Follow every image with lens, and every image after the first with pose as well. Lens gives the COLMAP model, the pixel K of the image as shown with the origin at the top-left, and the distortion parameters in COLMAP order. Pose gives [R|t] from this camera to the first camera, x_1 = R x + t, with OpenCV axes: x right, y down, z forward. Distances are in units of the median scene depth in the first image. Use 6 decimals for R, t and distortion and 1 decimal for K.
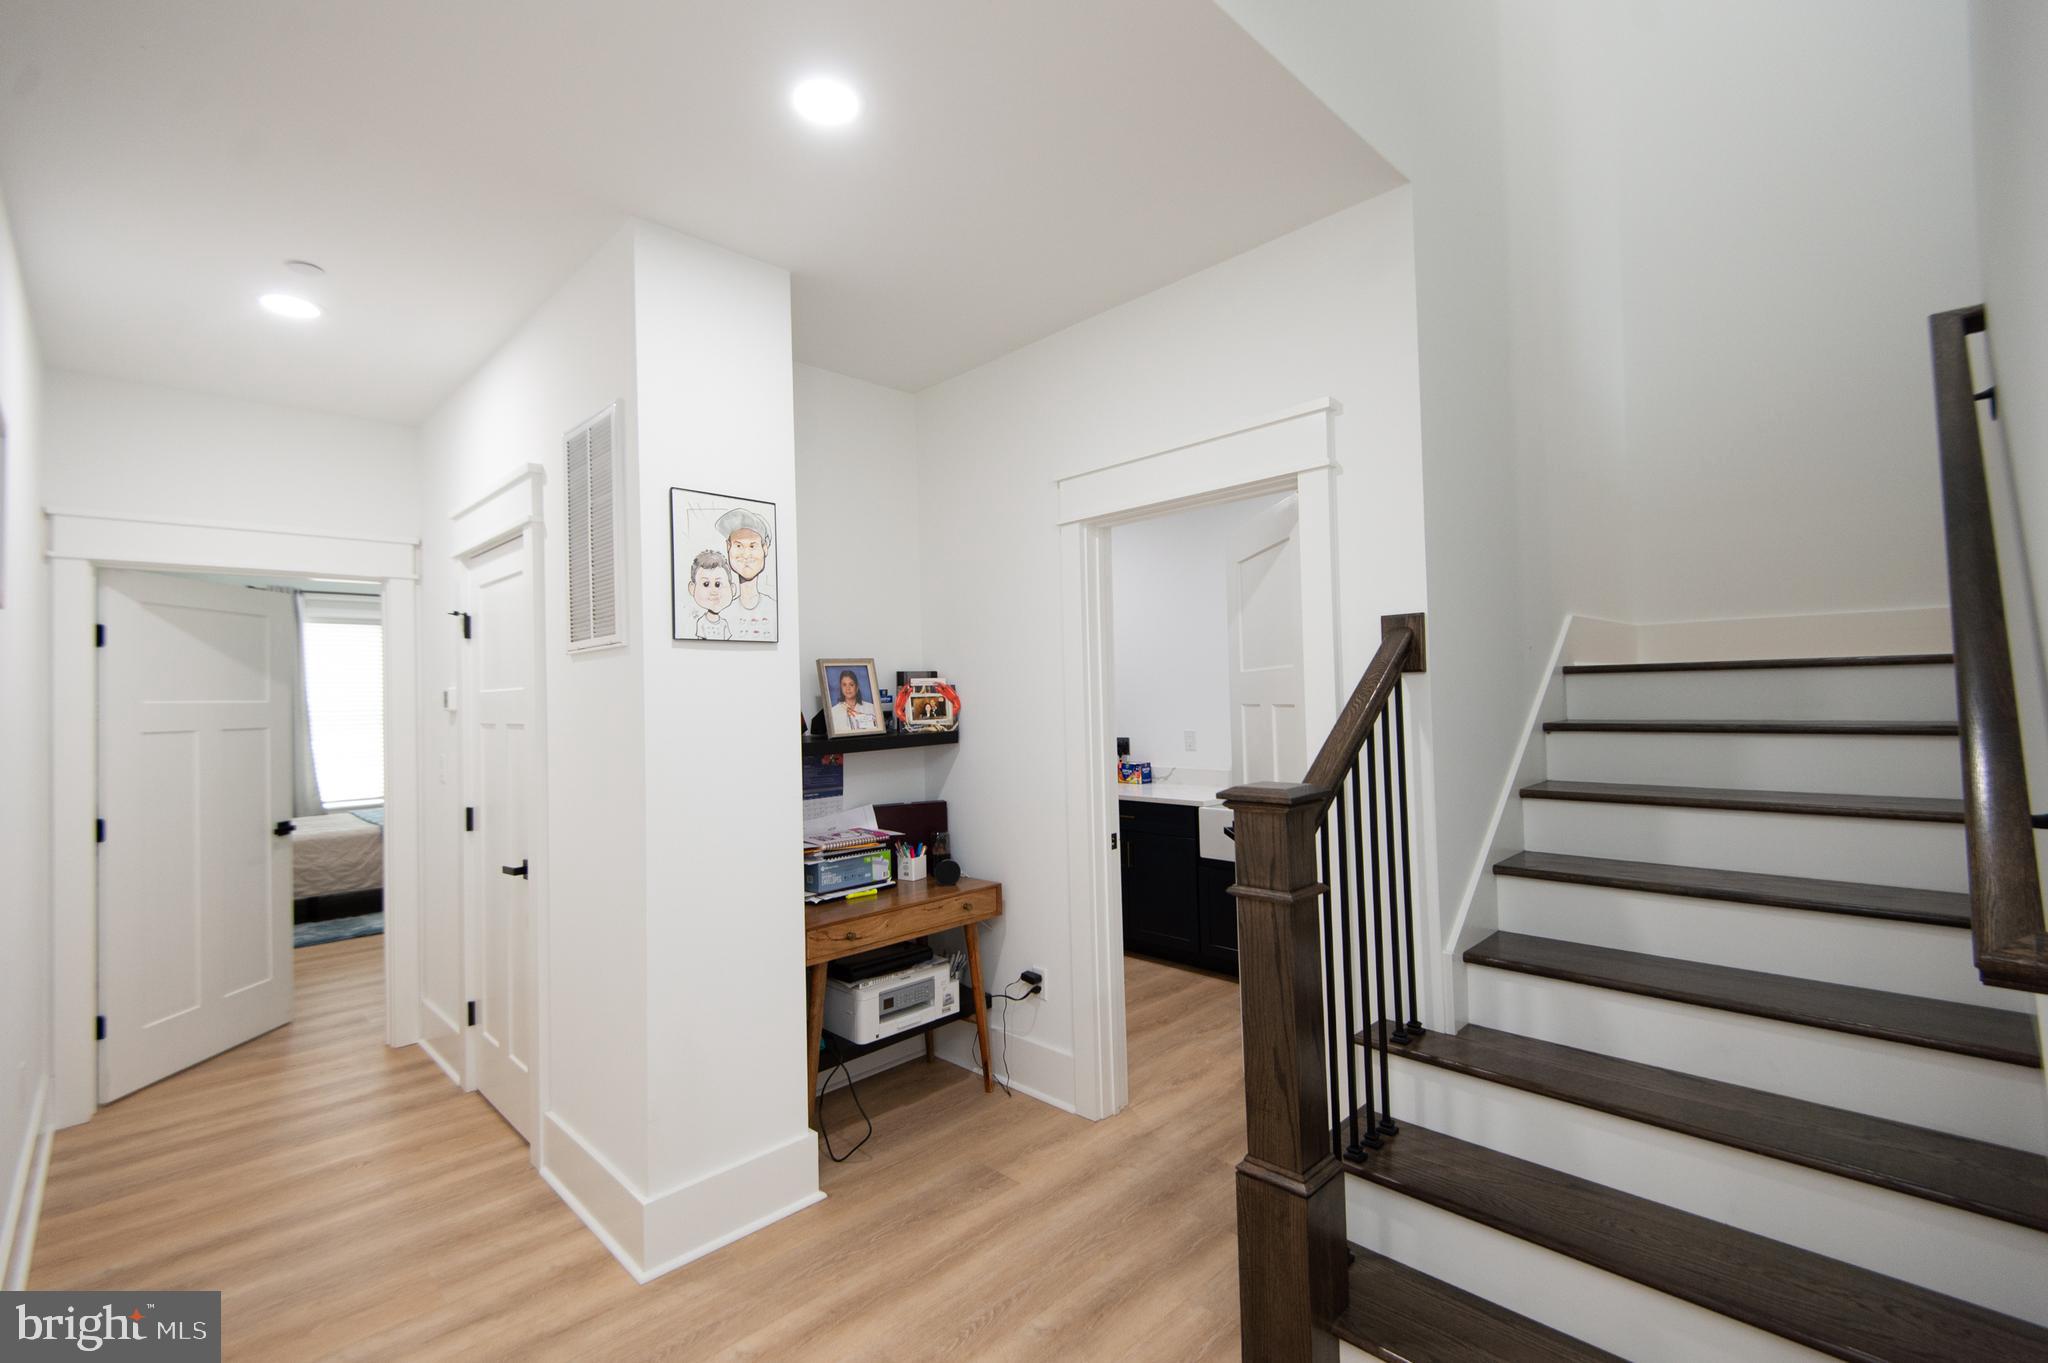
lens RADIAL K [[901.5, 0, 1024.0], [0, 901.5, 681.5], [0, 0, 1]] dist [0.002864, 0.000226]
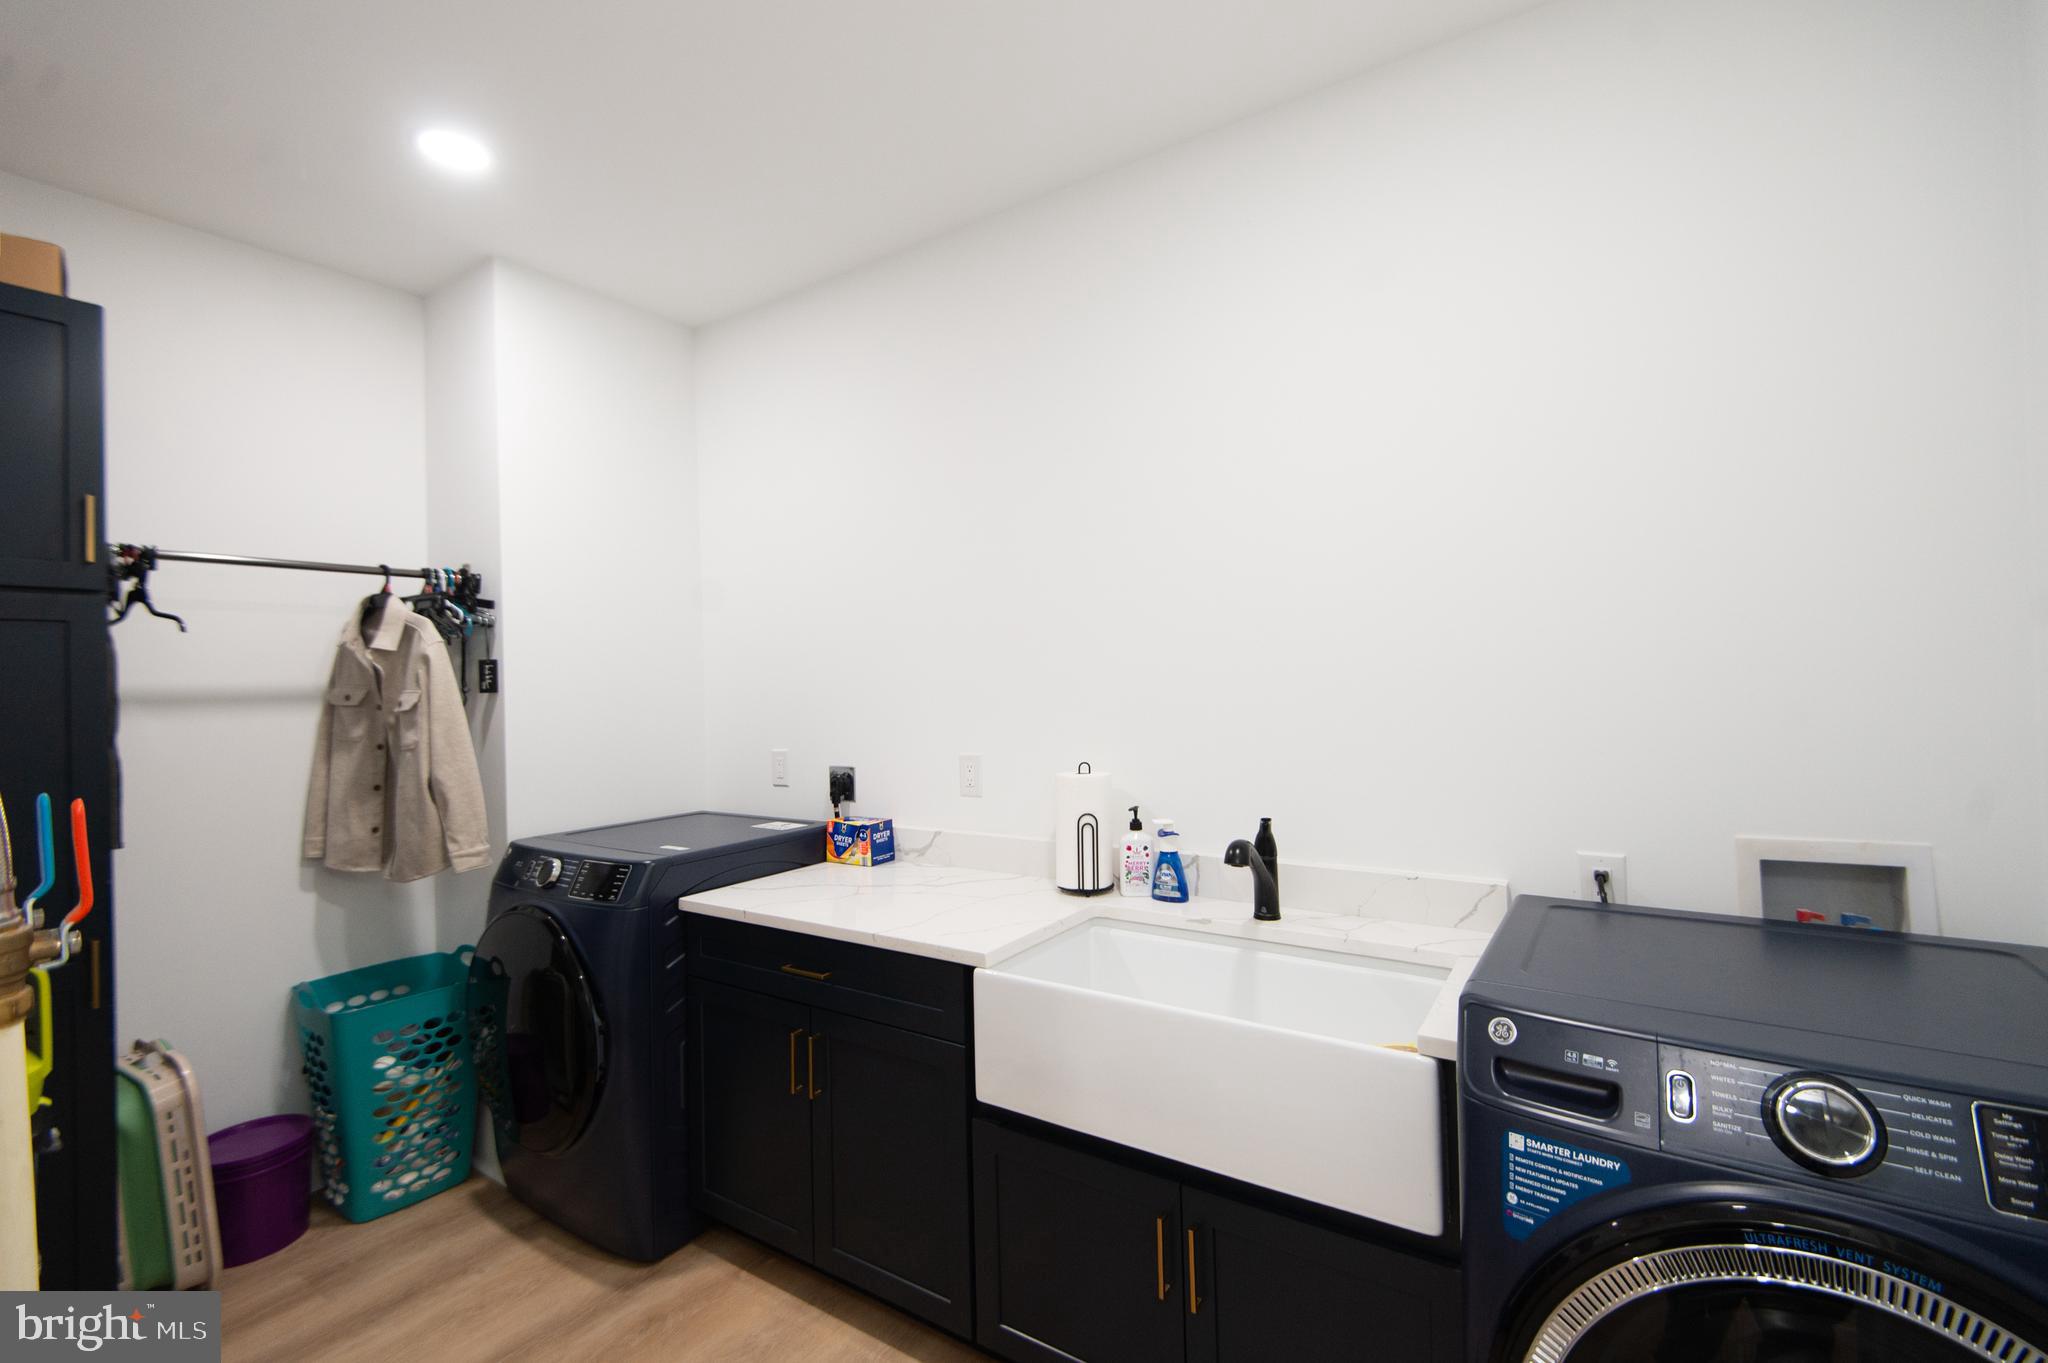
lens RADIAL K [[901.5, 0, 1024.0], [0, 901.5, 681.5], [0, 0, 1]] dist [0.002864, 0.000226]
pose [[0.979350, 0.001278, 0.202169, 0.111748], [-0.003890, 0.999914, 0.012526, 0.007518], [-0.202135, -0.013054, 0.979271, 0.504382]]
